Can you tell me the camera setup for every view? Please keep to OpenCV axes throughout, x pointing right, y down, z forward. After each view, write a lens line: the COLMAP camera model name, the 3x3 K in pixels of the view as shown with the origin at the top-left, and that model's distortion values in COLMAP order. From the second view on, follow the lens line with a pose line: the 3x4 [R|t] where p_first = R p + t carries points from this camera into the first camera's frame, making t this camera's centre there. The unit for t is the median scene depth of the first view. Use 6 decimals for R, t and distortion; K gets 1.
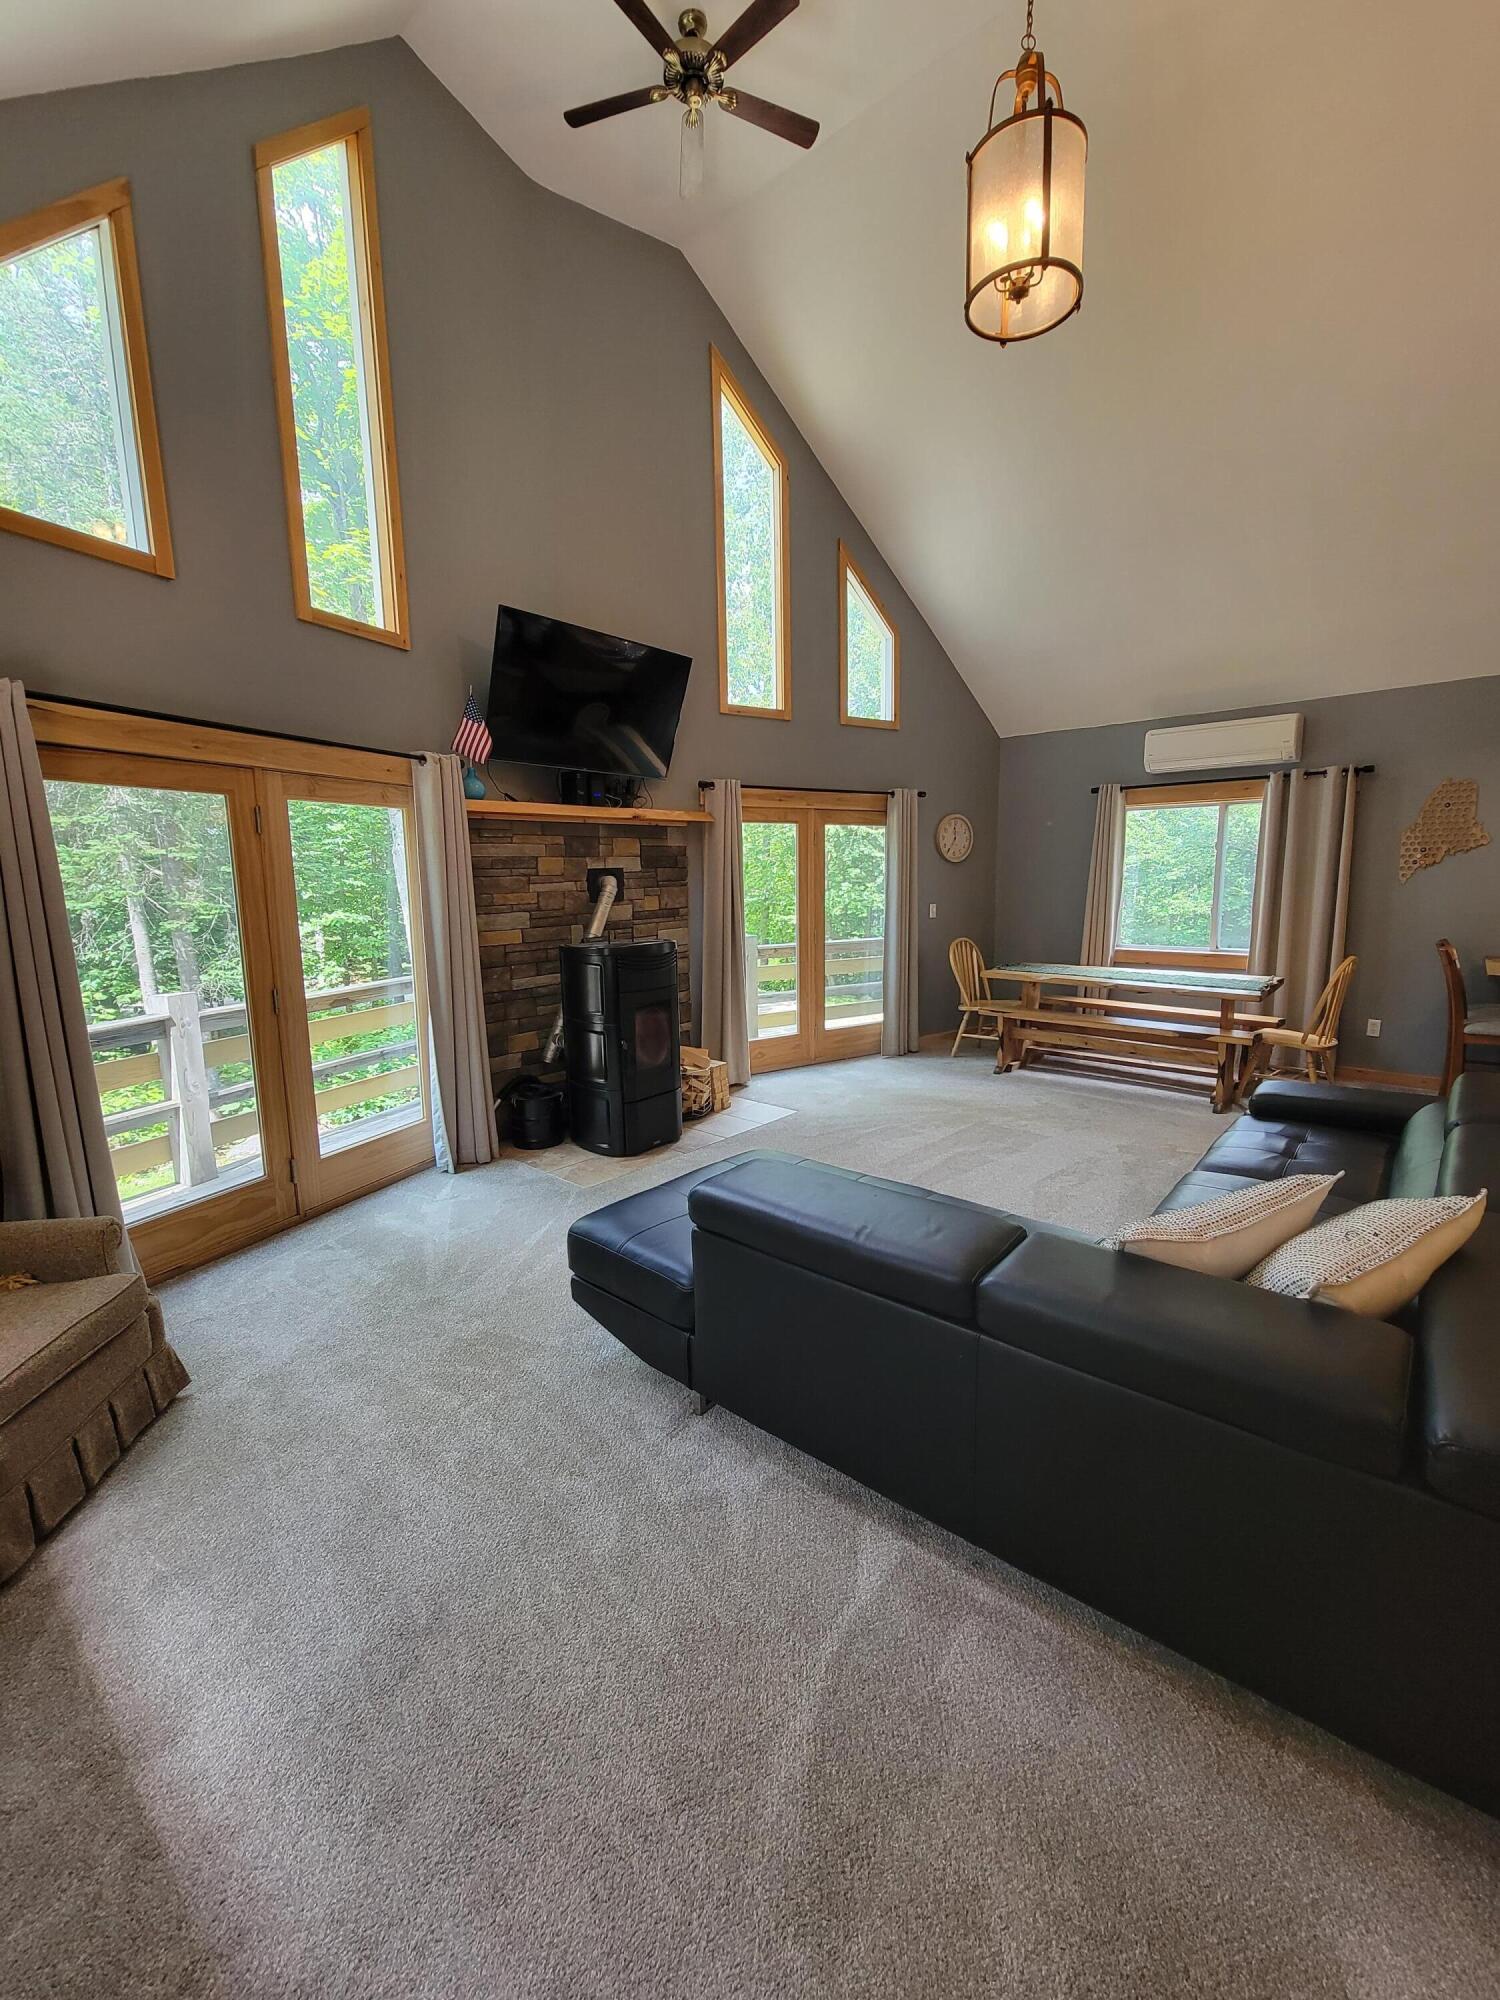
lens RADIAL K [[810.2, 0, 755.7], [0, 810.2, 1002.0], [0, 0, 1]] dist [-0.004271, -0.000322]
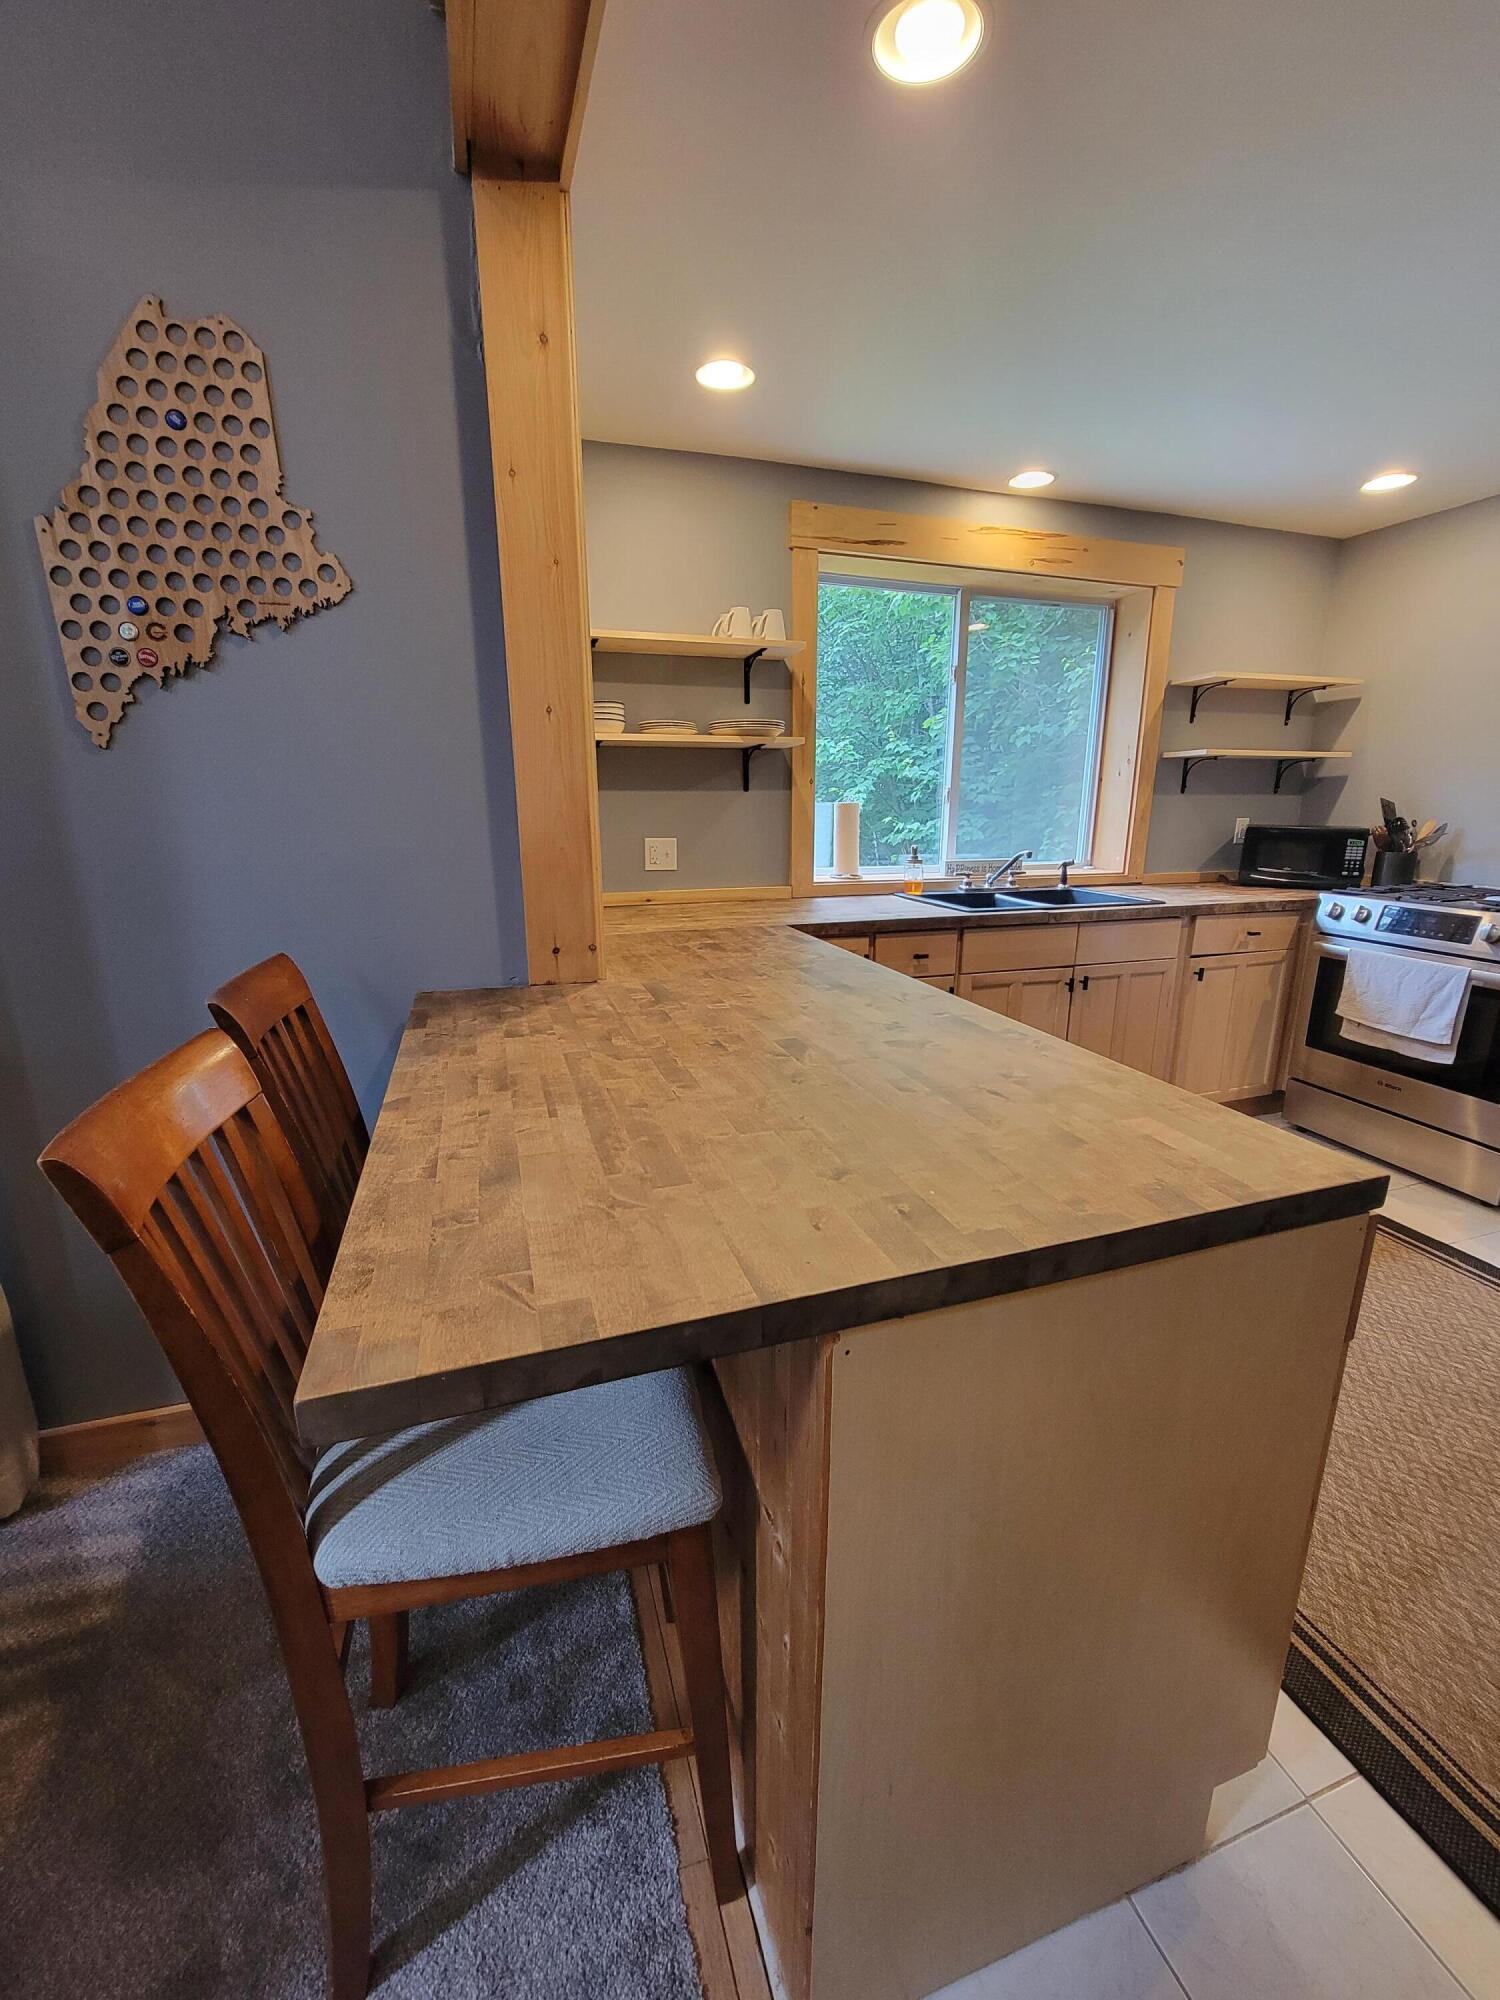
lens RADIAL K [[810.2, 0, 753.7], [0, 810.2, 1004.0], [0, 0, 1]] dist [-0.004271, -0.000322]
pose [[0.507628, -0.199555, 0.838148, 0.693686], [0.129273, 0.979436, 0.154900, -0.081842], [-0.851823, 0.029718, 0.522986, 0.714191]]
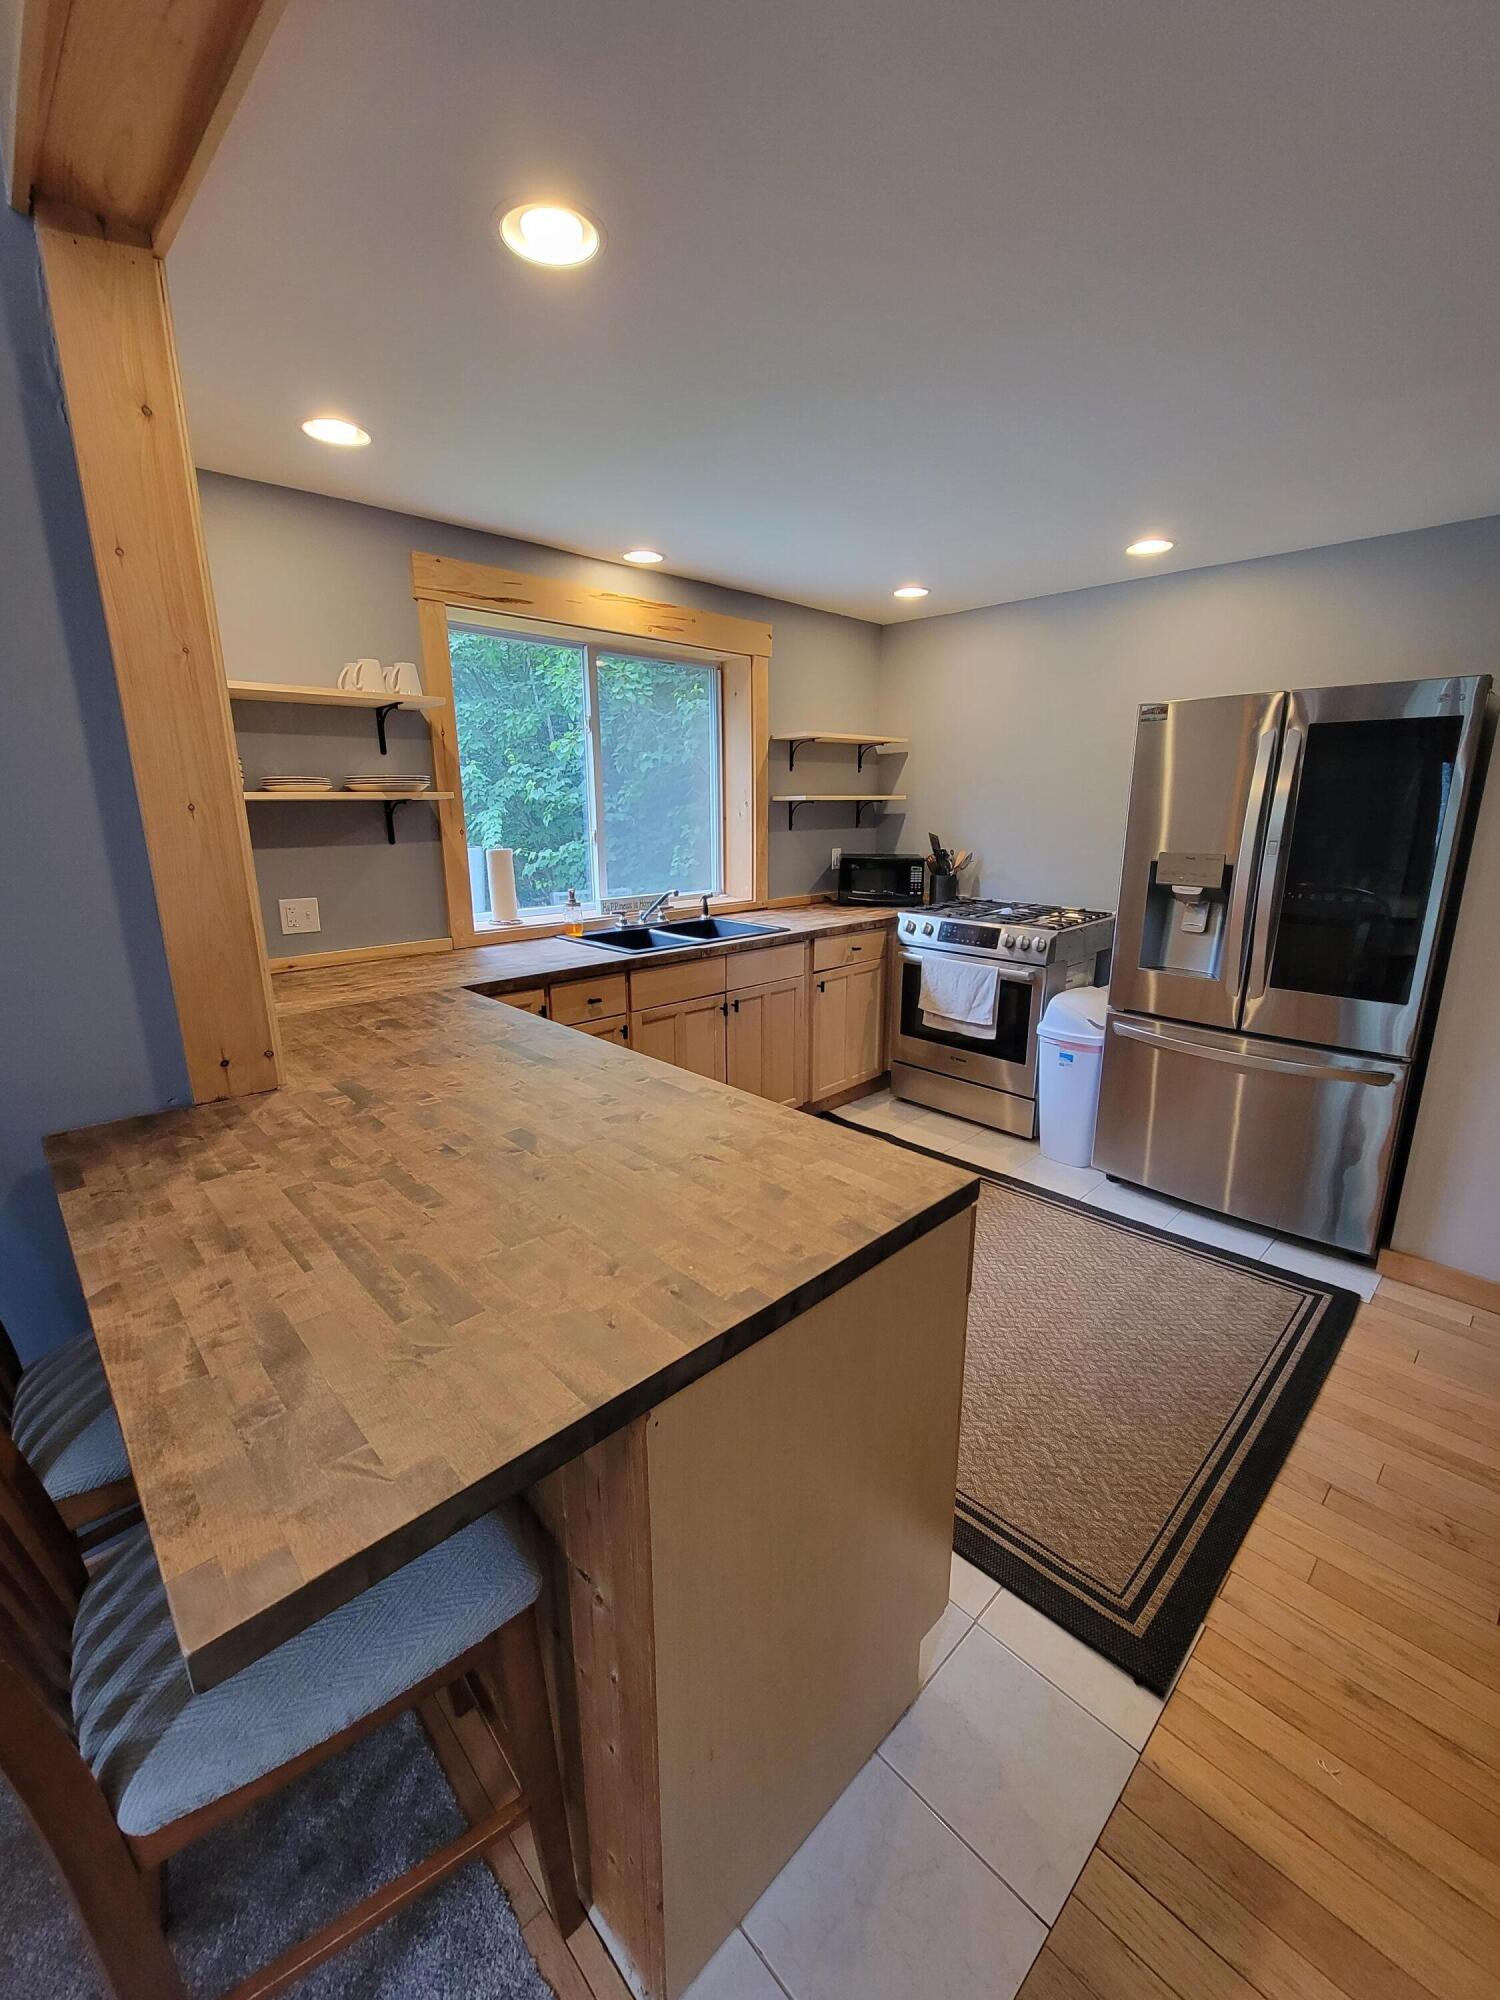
lens RADIAL K [[810.2, 0, 754.0], [0, 810.2, 1003.3], [0, 0, 1]] dist [-0.004271, -0.000322]
pose [[0.085258, -0.230225, 0.969395, 0.664783], [0.157055, 0.963880, 0.215102, -0.116037], [-0.983903, 0.133909, 0.118337, 0.721270]]
